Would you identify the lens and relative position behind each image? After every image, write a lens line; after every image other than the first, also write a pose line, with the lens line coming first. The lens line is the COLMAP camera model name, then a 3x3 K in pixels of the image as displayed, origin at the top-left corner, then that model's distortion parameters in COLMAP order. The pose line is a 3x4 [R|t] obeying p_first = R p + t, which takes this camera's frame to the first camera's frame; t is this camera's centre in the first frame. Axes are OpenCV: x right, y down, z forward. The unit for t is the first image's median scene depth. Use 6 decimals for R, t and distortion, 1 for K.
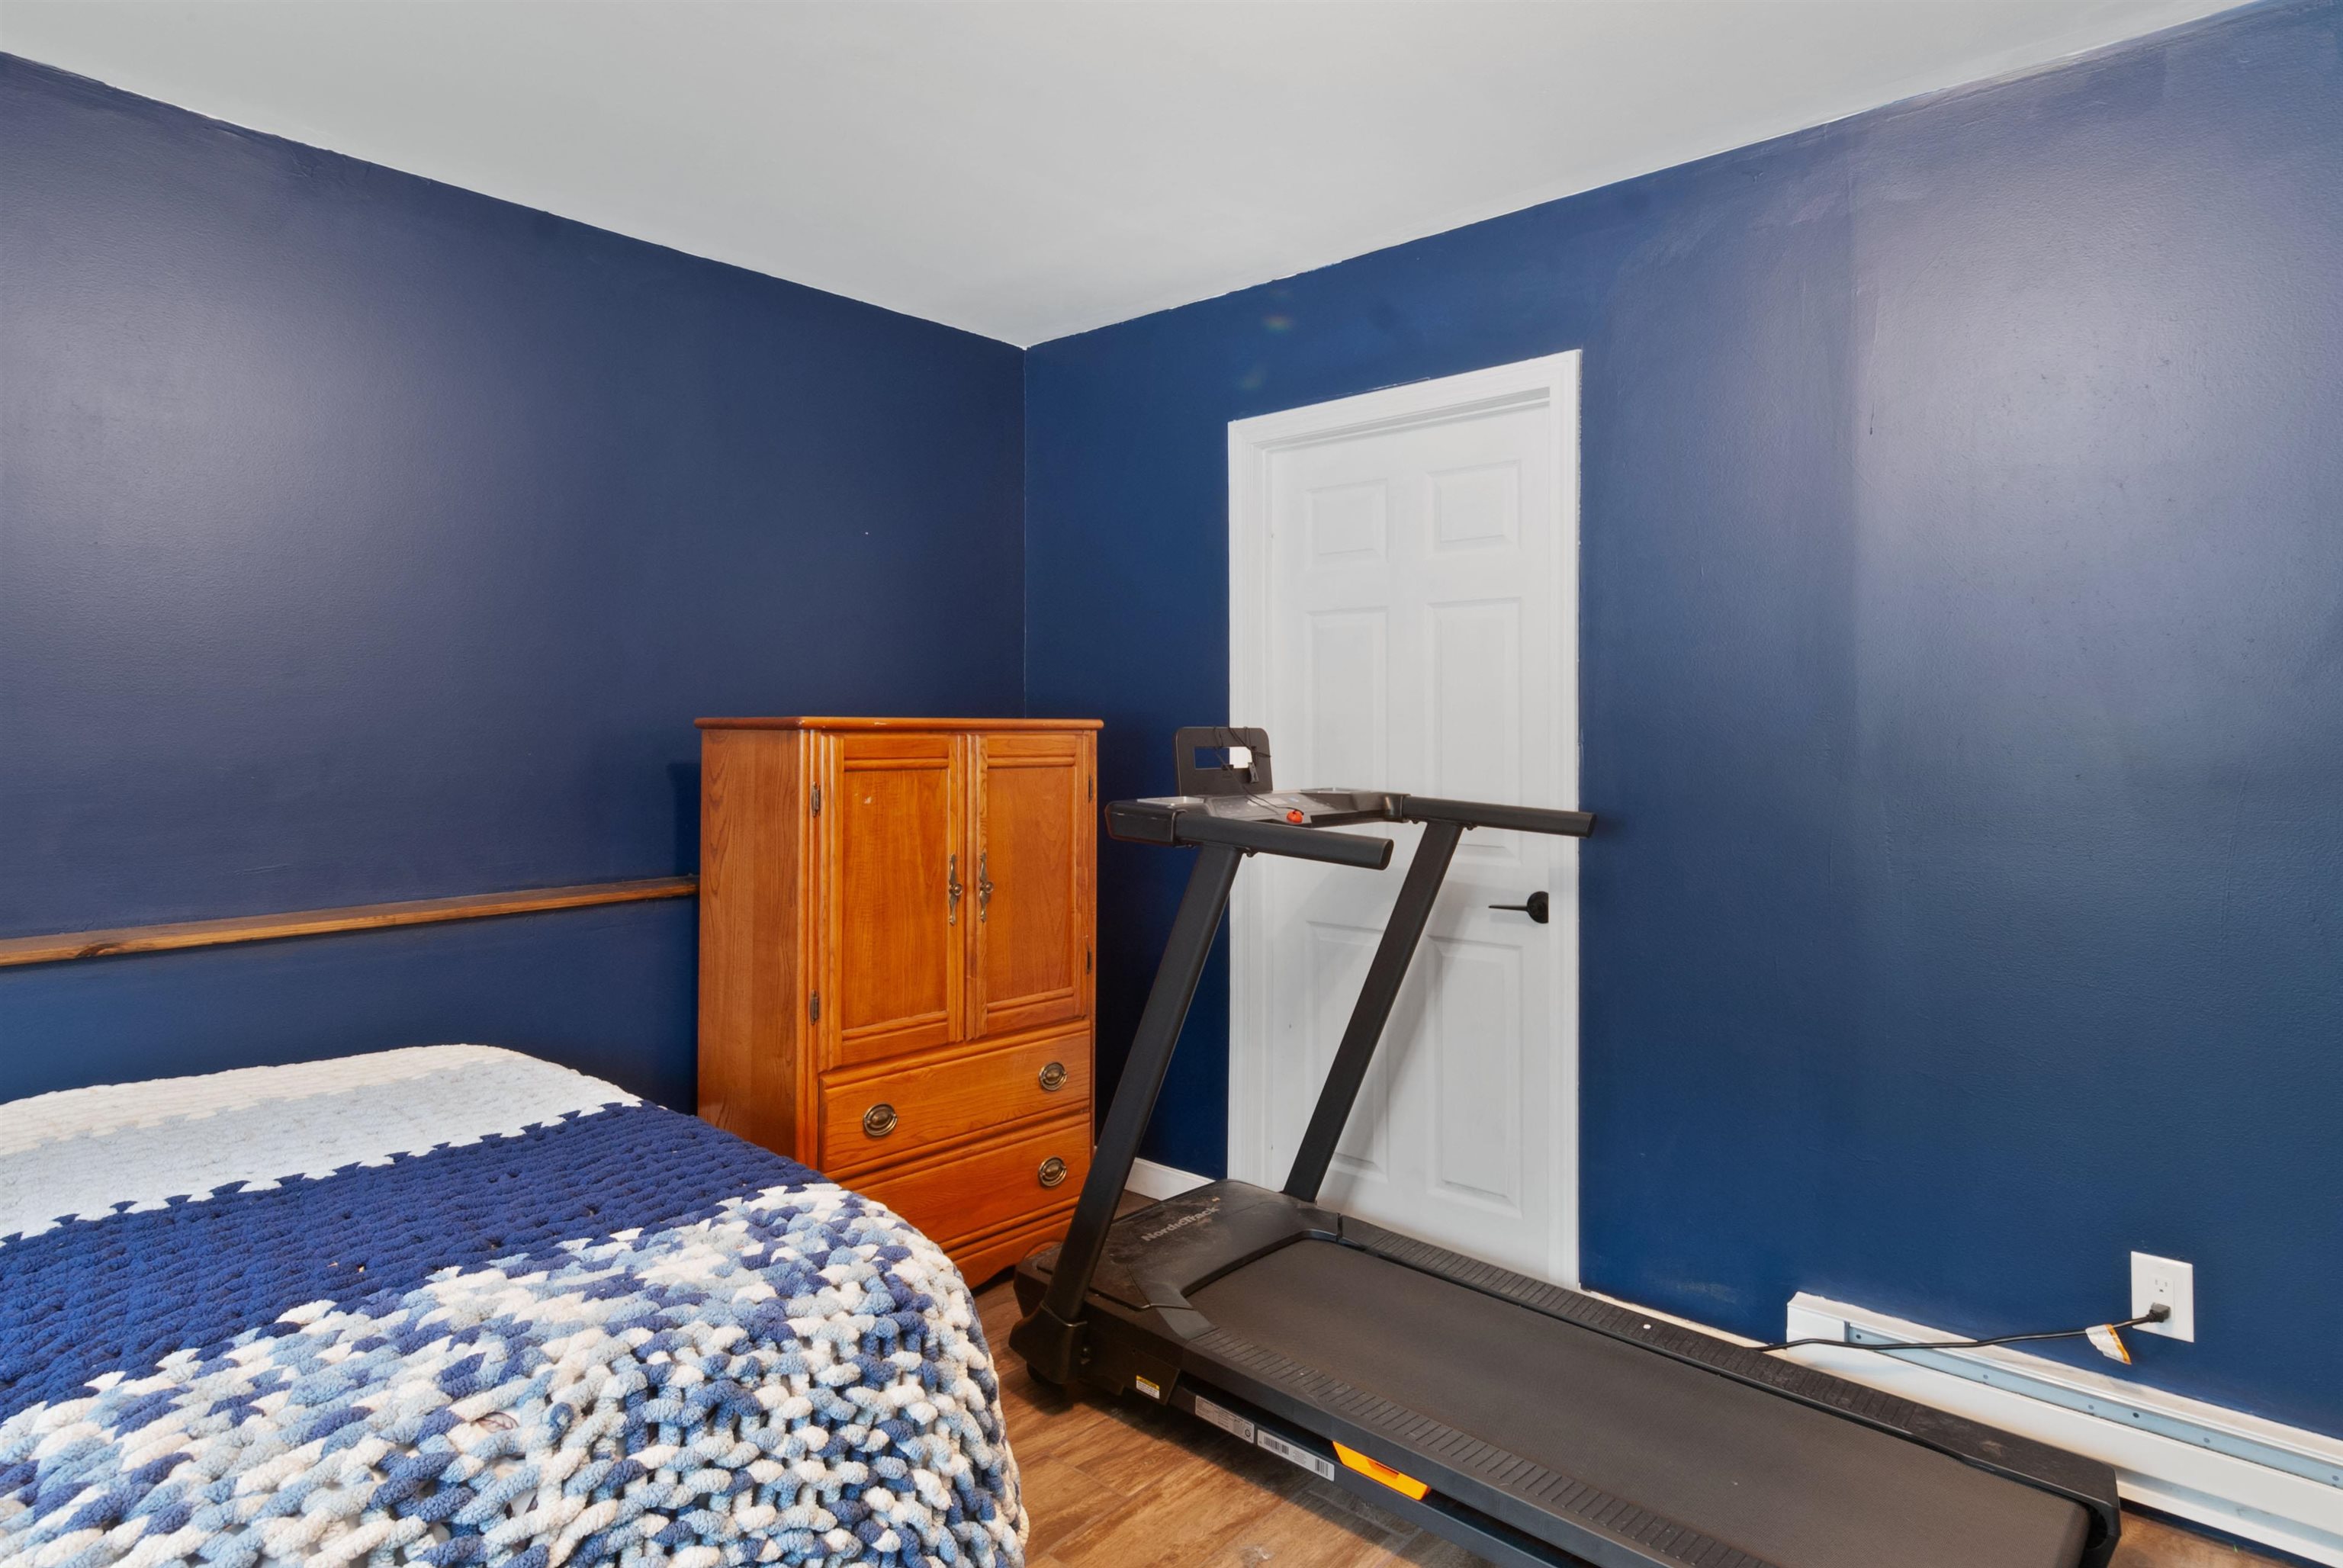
lens RADIAL K [[1285.6, 0, 1172.0], [0, 1285.6, 730.6], [0, 0, 1]] dist [-0.001196, 0.000090]
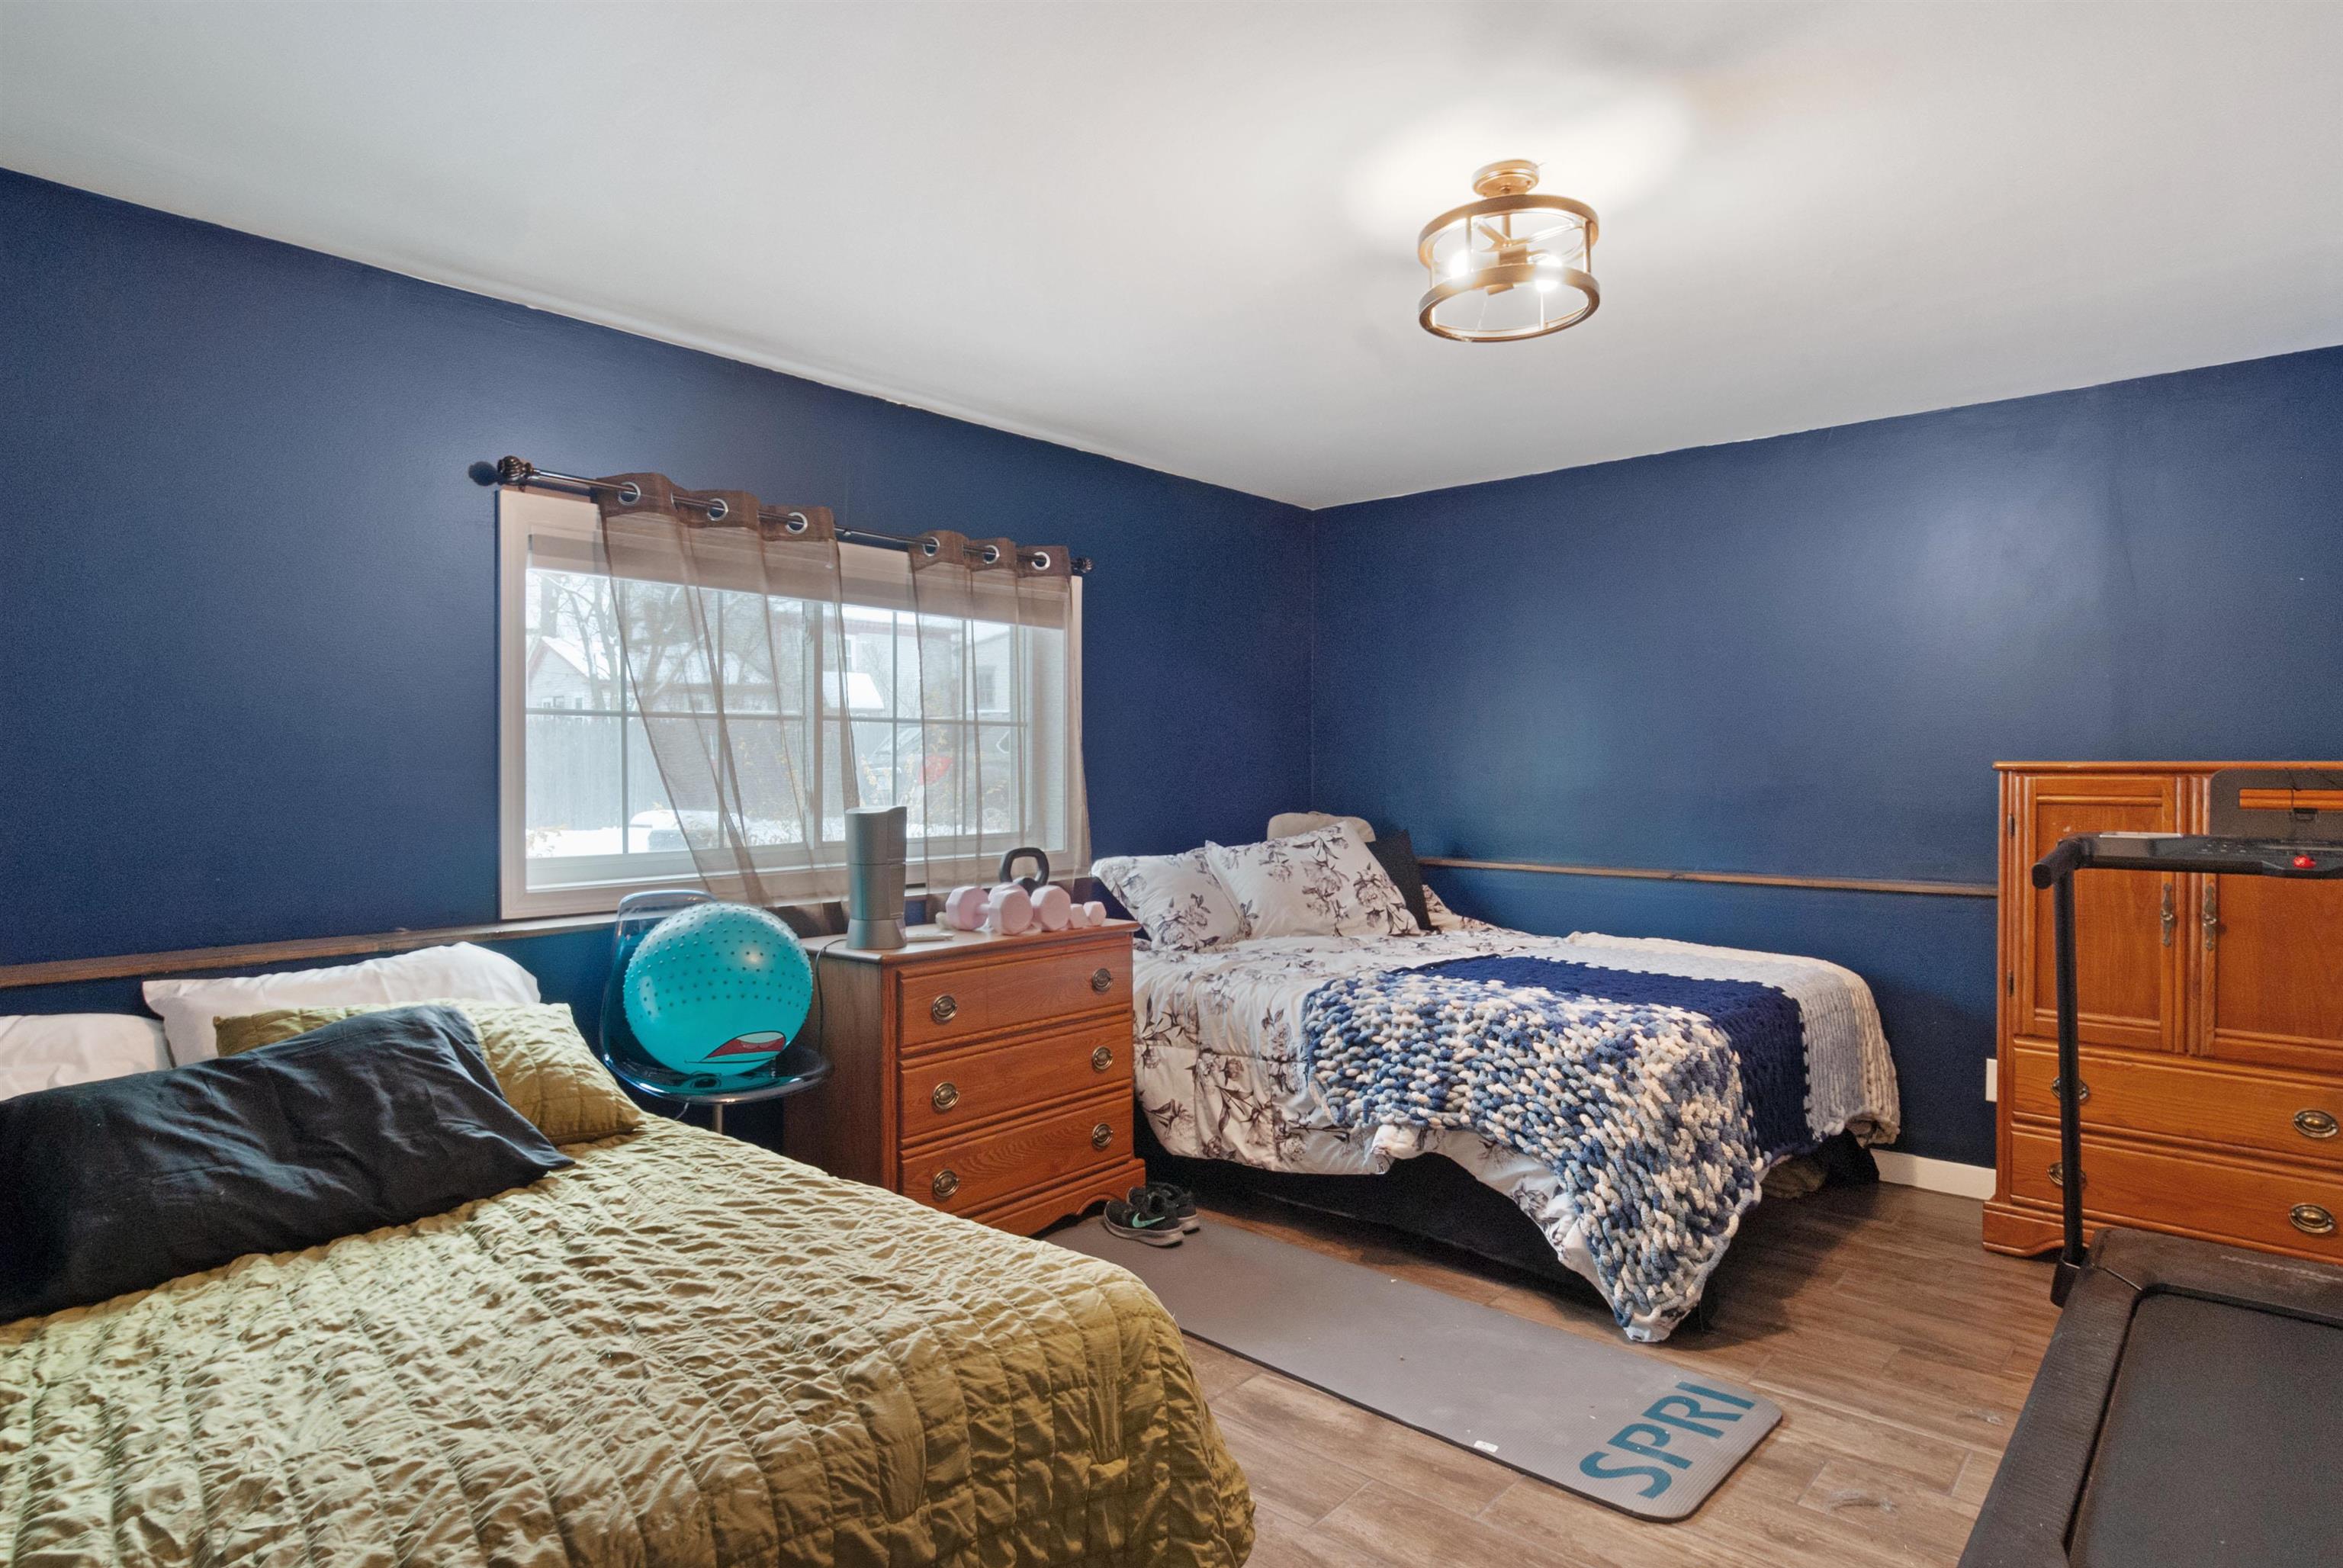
lens RADIAL K [[1246.9, 0, 1171.5], [0, 1246.9, 784.0], [0, 0, 1]] dist [0.000072, -0.000038]
pose [[0.015206, 0.006847, -0.999861, 1.874232], [0.001215, 0.999976, 0.006866, 0.003252], [0.999884, -0.001319, 0.015197, 0.250159]]
